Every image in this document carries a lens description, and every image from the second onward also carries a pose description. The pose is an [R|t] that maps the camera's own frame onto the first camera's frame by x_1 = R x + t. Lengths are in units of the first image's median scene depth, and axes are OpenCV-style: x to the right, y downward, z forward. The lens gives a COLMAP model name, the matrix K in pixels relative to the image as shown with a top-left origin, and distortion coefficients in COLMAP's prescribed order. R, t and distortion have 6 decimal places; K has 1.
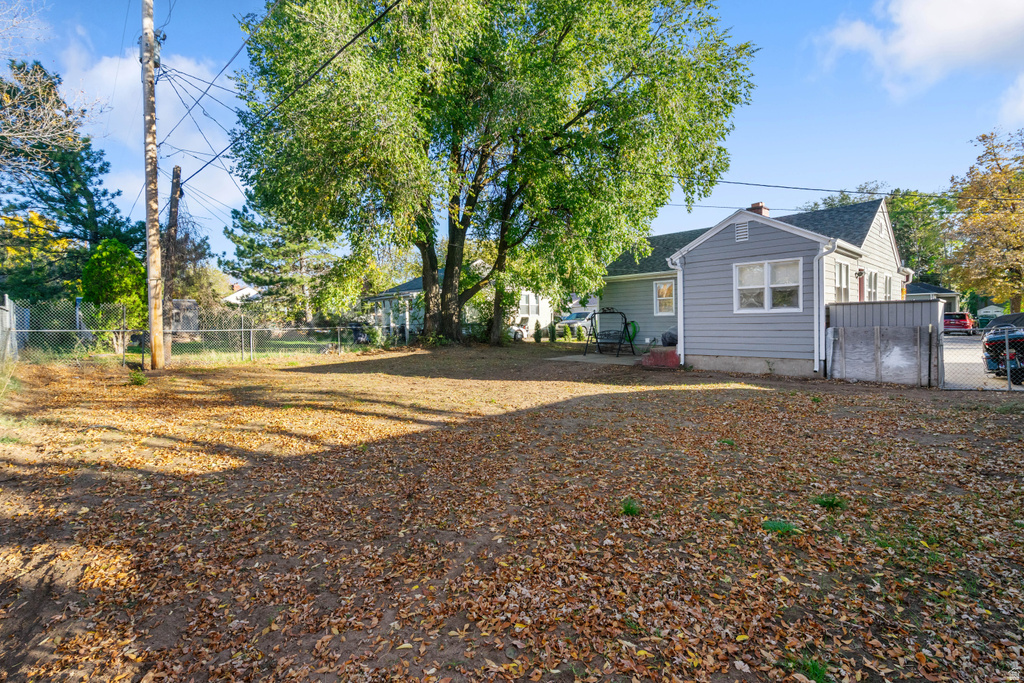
lens RADIAL K [[472.9, 0, 506.4], [0, 472.9, 338.0], [0, 0, 1]] dist [-0.004607, 0.001160]
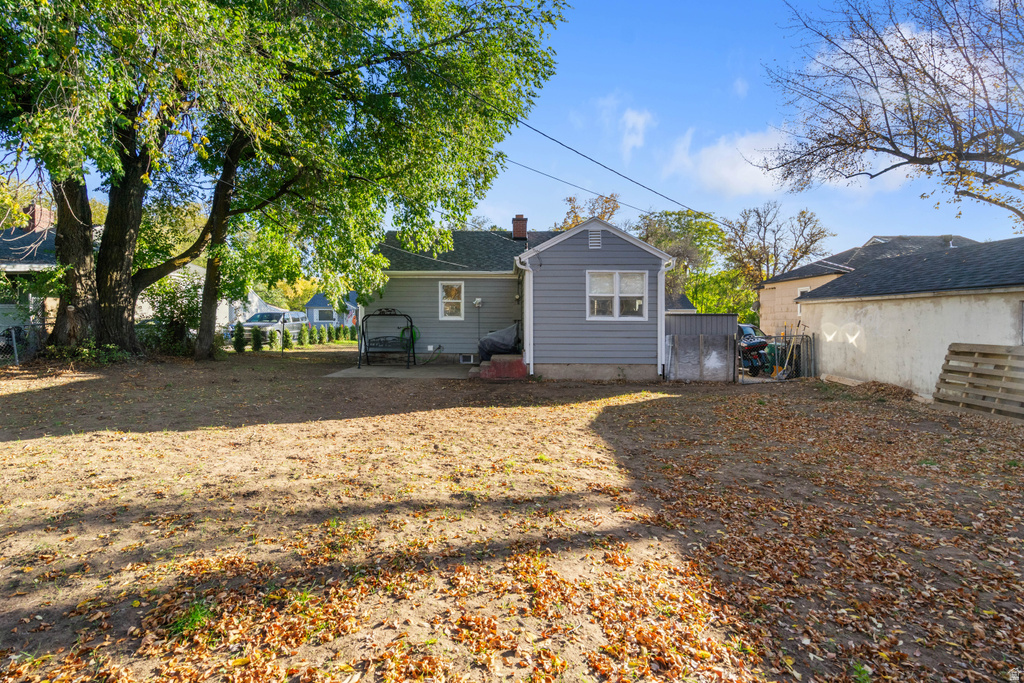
lens RADIAL K [[472.9, 0, 514.1], [0, 472.9, 332.0], [0, 0, 1]] dist [-0.004607, 0.001160]
pose [[0.696119, 0.008022, 0.717882, -0.324827], [0.008241, 0.999782, -0.019163, -0.009463], [-0.717879, 0.019256, 0.695901, 0.409023]]
